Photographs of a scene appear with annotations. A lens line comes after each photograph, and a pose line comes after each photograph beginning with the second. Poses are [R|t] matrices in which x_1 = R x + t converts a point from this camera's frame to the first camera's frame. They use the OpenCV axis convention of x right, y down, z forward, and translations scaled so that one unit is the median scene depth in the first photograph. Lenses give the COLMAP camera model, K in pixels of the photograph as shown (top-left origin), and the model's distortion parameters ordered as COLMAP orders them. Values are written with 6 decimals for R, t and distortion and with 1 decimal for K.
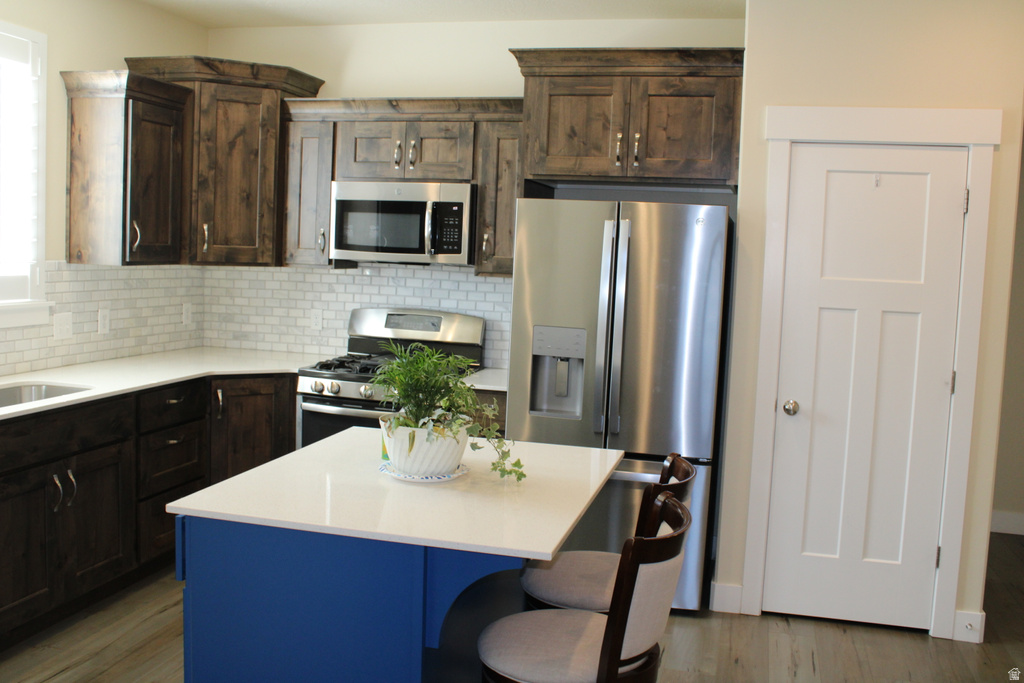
lens RADIAL K [[954.8, 0, 510.1], [0, 954.8, 334.6], [0, 0, 1]] dist [-0.052857, 0.000000]
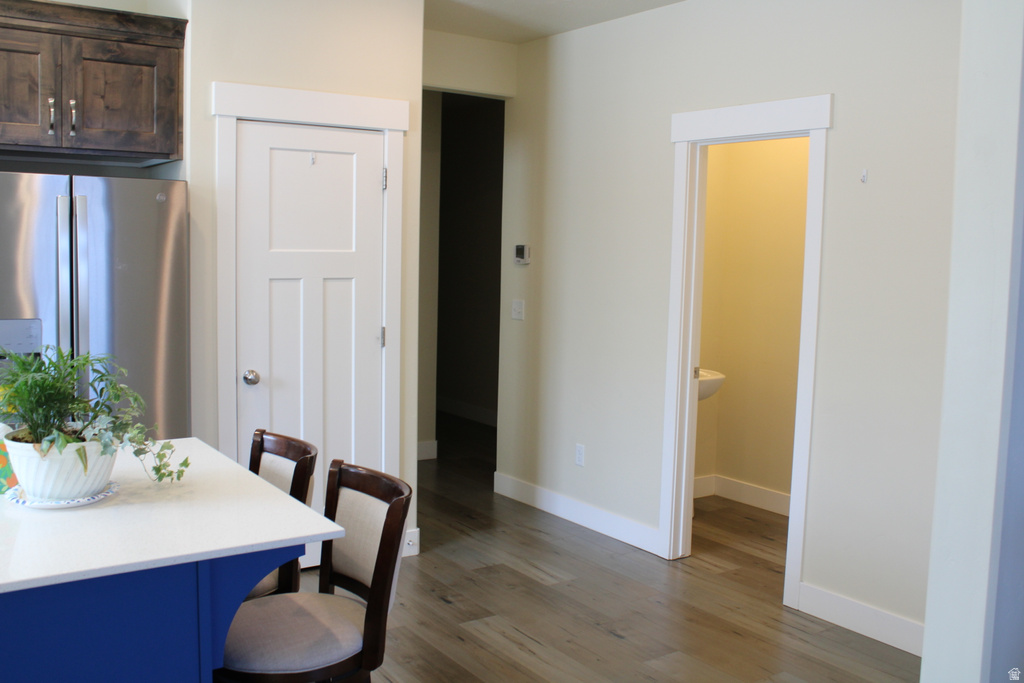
lens RADIAL K [[965.8, 0, 483.2], [0, 965.8, 324.2], [0, 0, 1]] dist [0.002798, 0.000000]
pose [[0.705347, -0.091982, 0.702869, -0.261056], [0.079300, 0.995560, 0.050705, -0.013783], [-0.704413, 0.019973, 0.709510, 0.074282]]
